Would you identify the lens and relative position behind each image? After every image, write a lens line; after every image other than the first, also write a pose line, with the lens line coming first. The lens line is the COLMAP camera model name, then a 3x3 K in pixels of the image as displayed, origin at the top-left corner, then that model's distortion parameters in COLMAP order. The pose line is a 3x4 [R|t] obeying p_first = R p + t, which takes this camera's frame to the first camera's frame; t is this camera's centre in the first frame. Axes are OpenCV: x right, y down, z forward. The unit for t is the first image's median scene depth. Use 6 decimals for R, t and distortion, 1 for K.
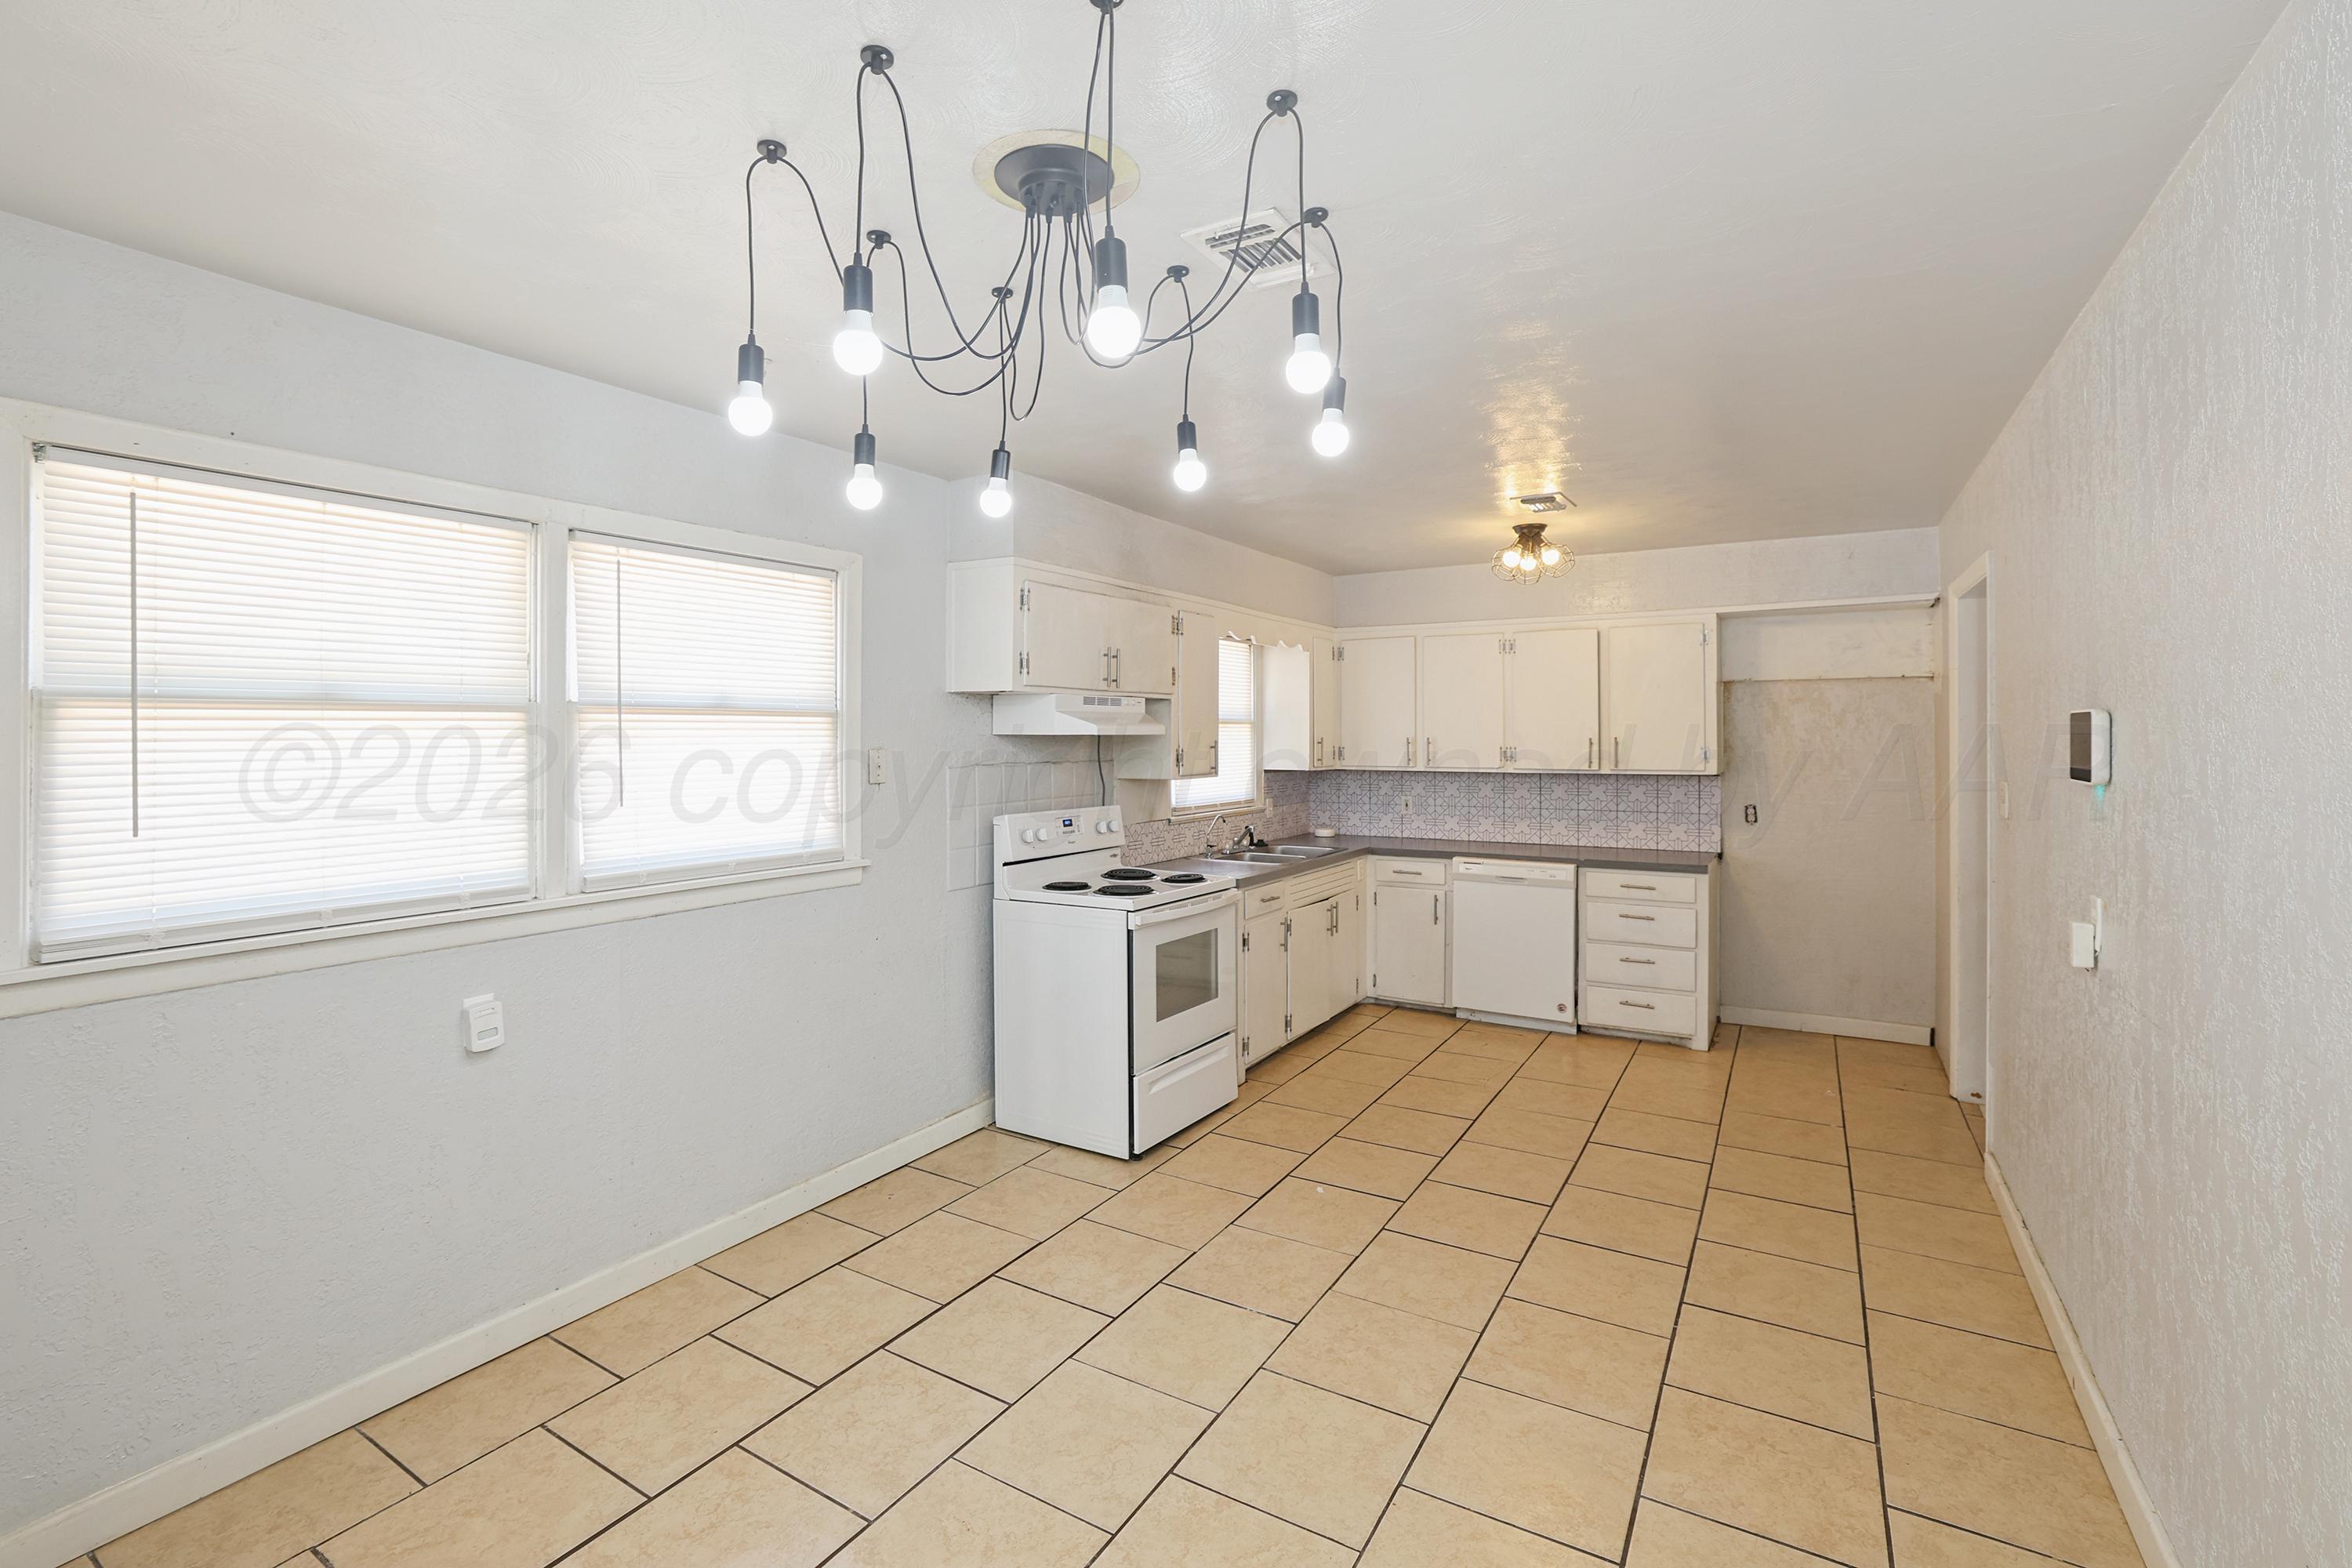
lens RADIAL K [[1077.7, 0, 1160.8], [0, 1077.7, 729.5], [0, 0, 1]] dist [-0.053079, 0.019149]
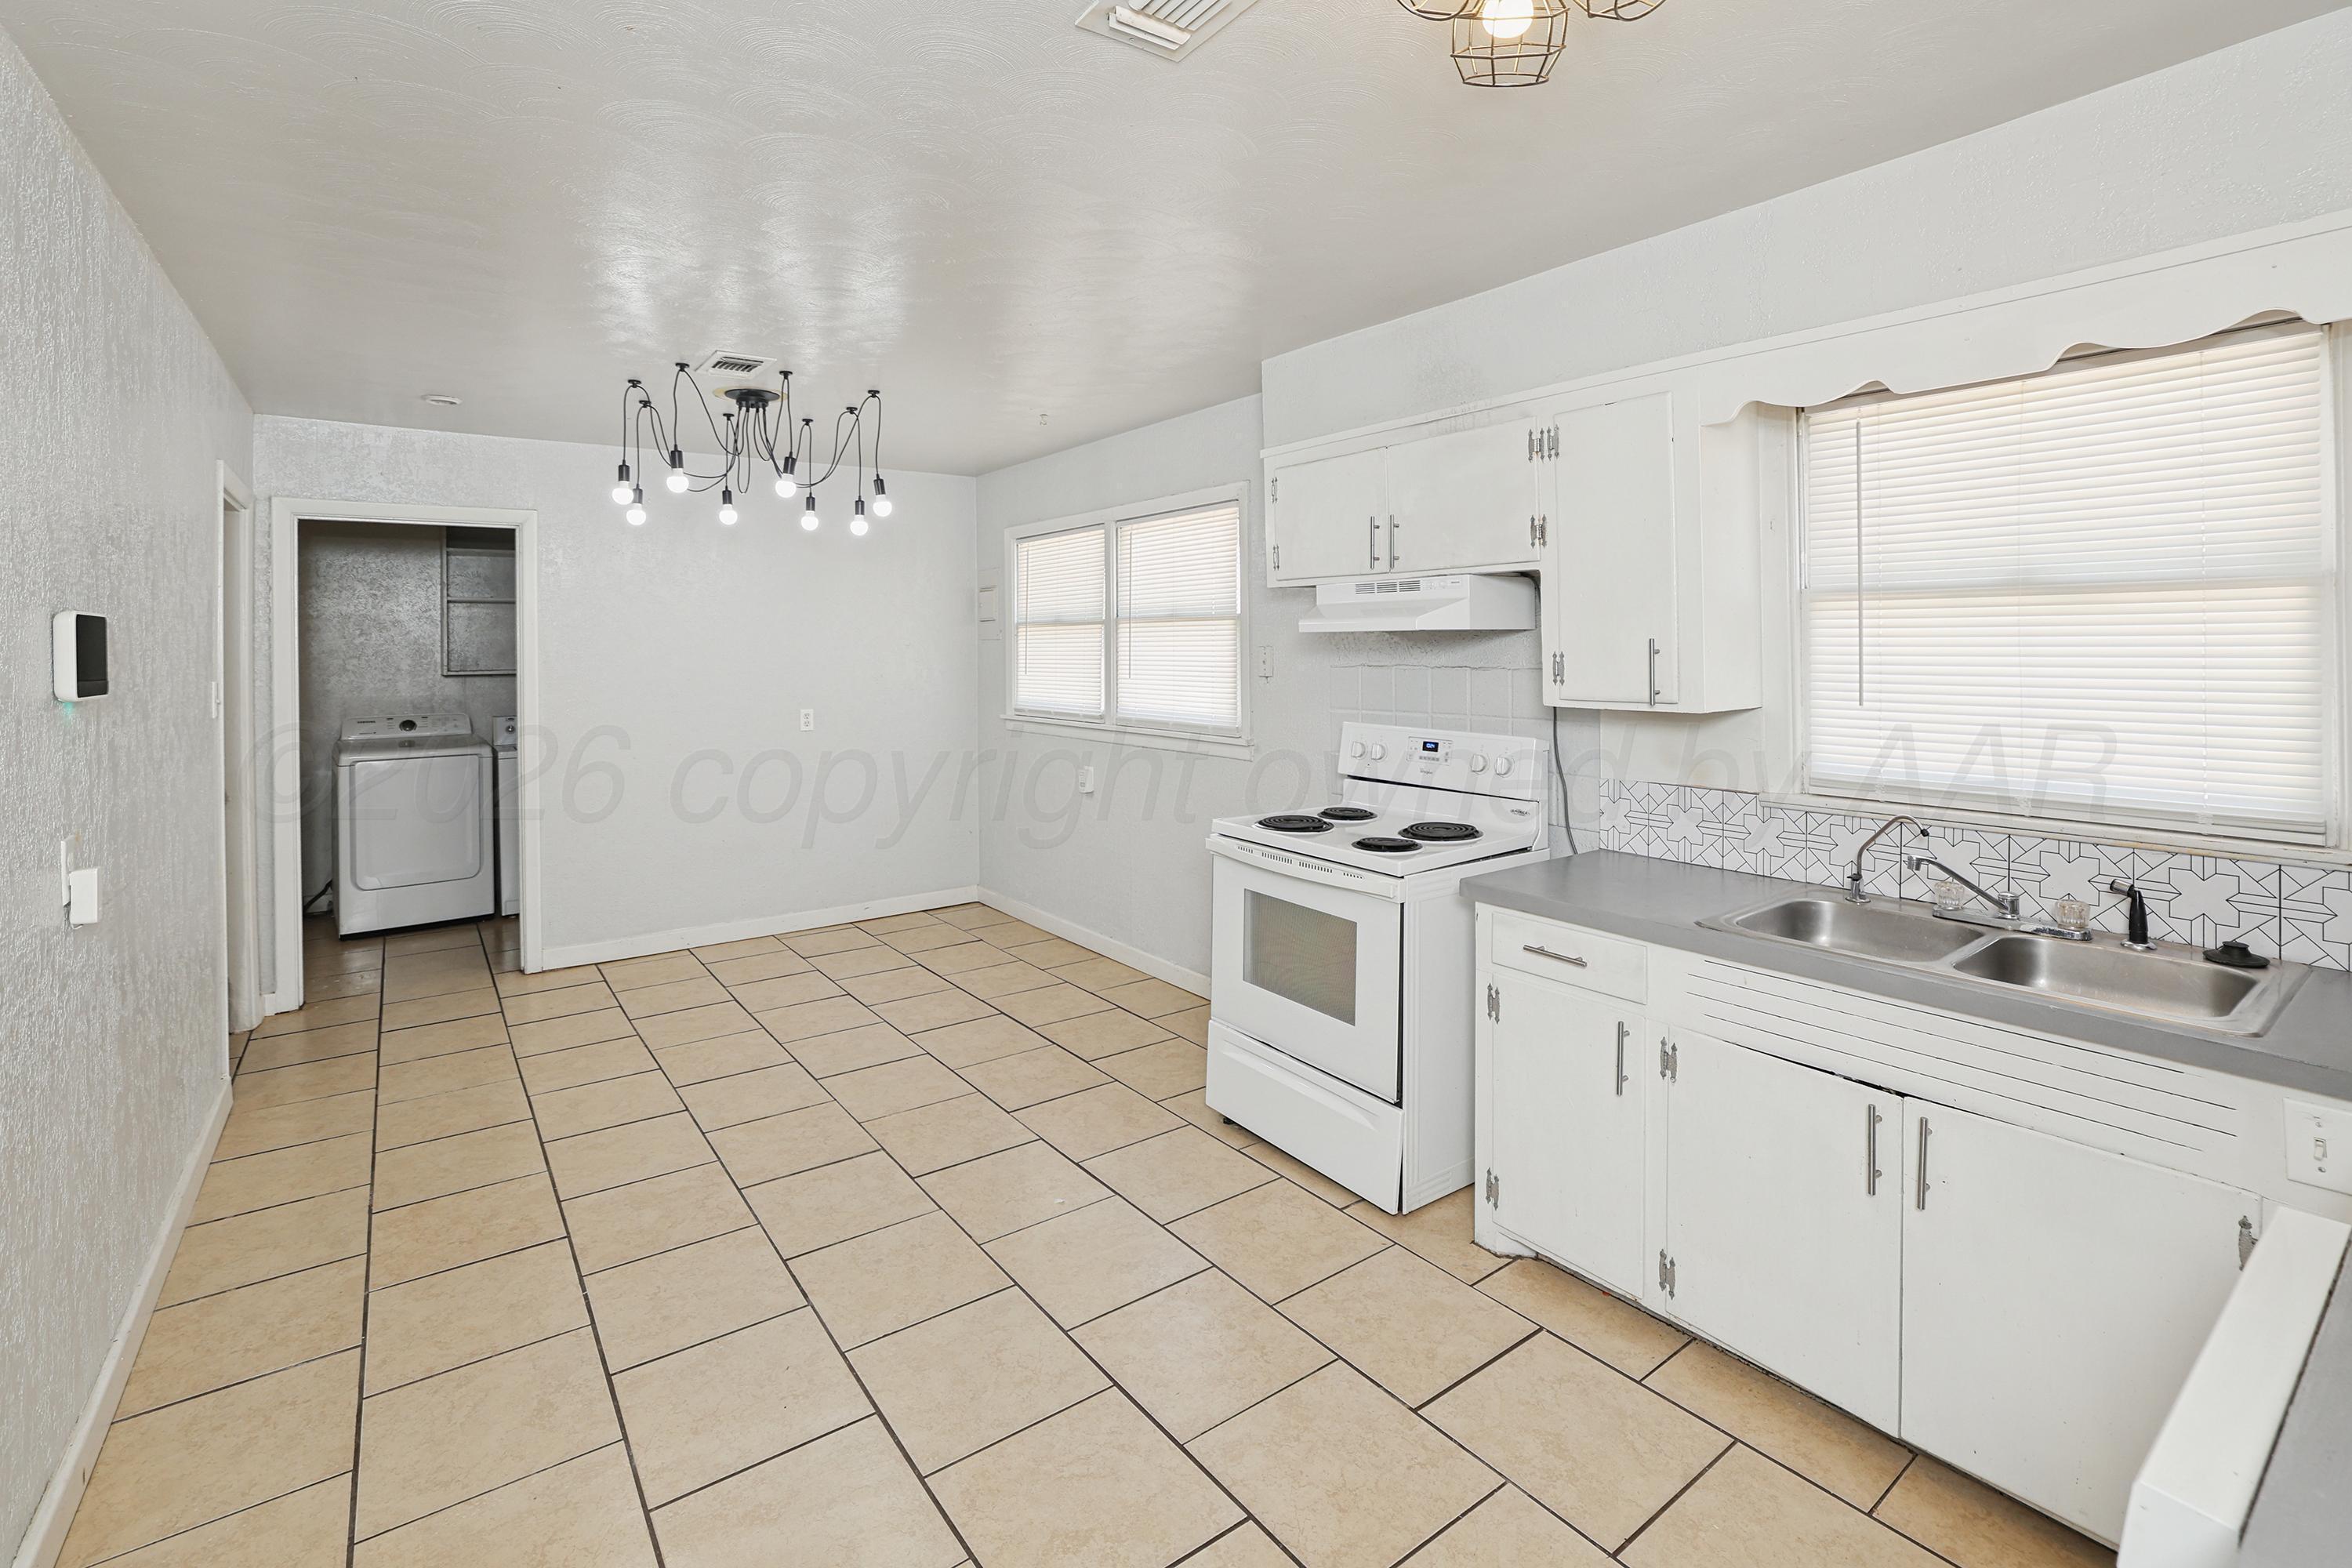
lens RADIAL K [[1118.9, 0, 1171.7], [0, 1118.9, 638.8], [0, 0, 1]] dist [-0.055142, 0.023461]
pose [[-0.403873, 0.007778, -0.914782, 1.078499], [0.018095, 0.999836, 0.000512, 0.010157], [0.914636, -0.016346, -0.403948, 1.750460]]
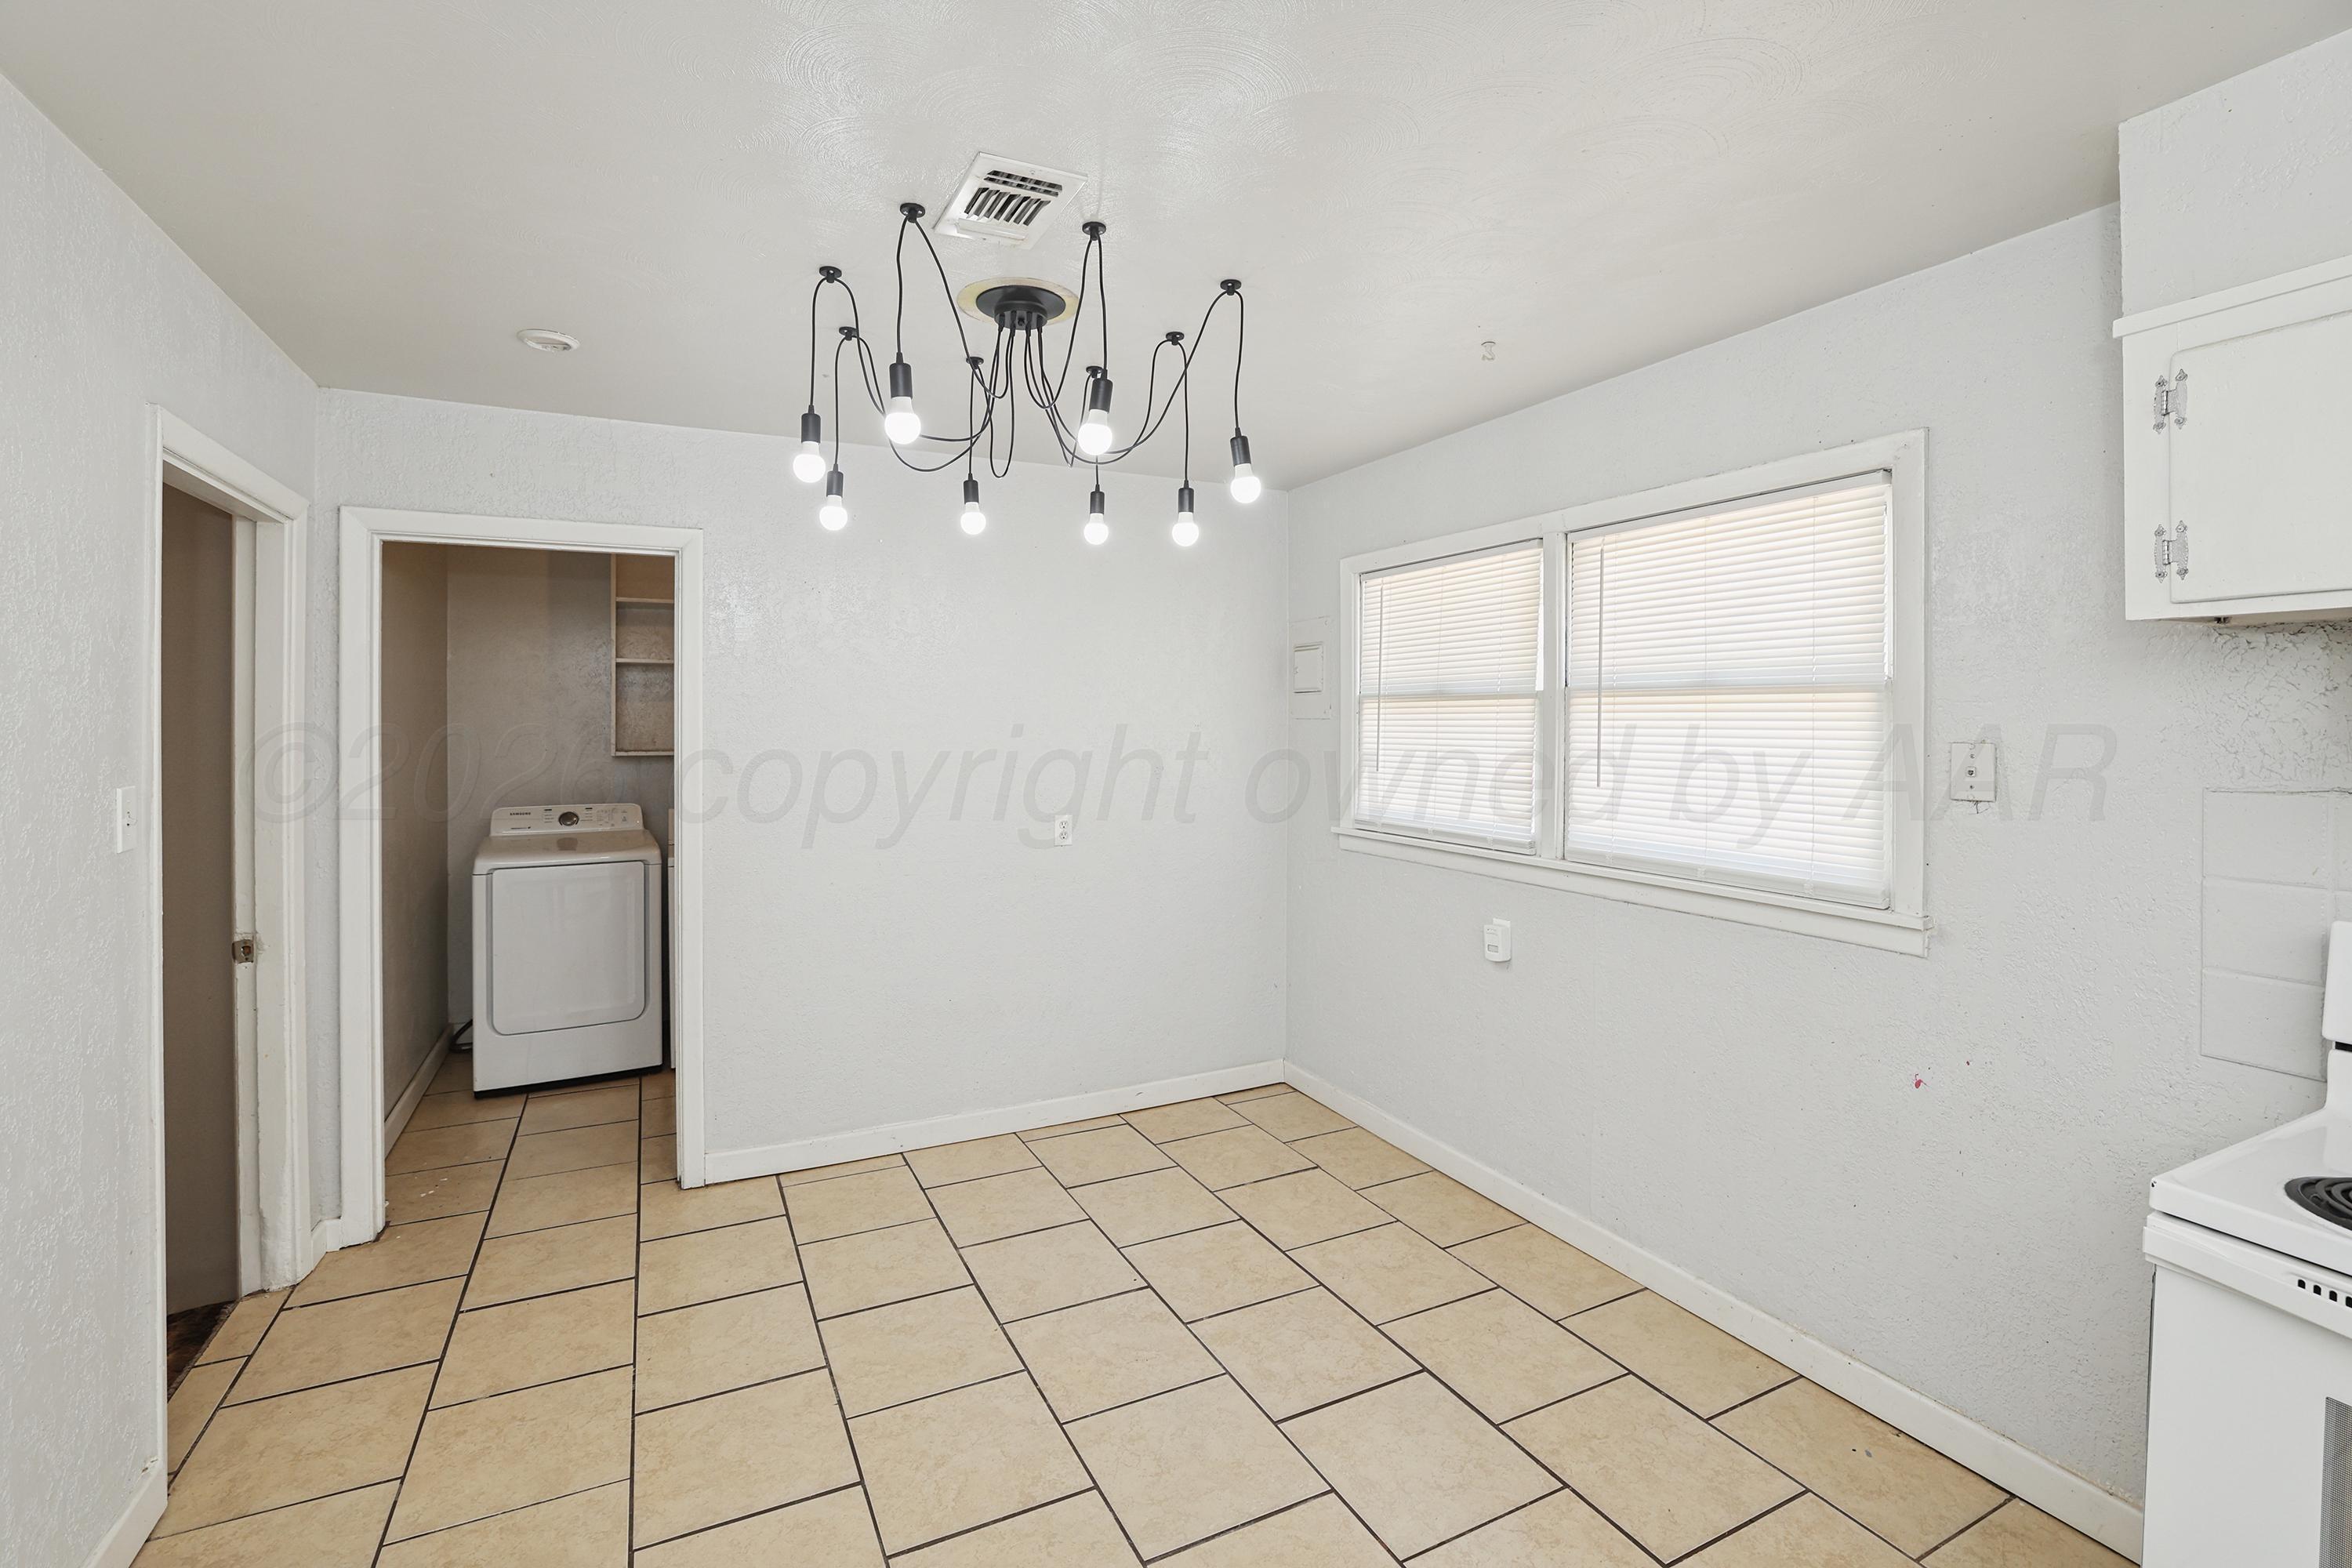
lens RADIAL K [[1073.4, 0, 1148.4], [0, 1073.4, 706.3], [0, 0, 1]] dist [-0.064801, 0.027028]
pose [[-0.558716, -0.002404, -0.829356, 0.584012], [0.008357, 0.999929, -0.008528, -0.000445], [0.829317, -0.011695, -0.558656, 1.190648]]
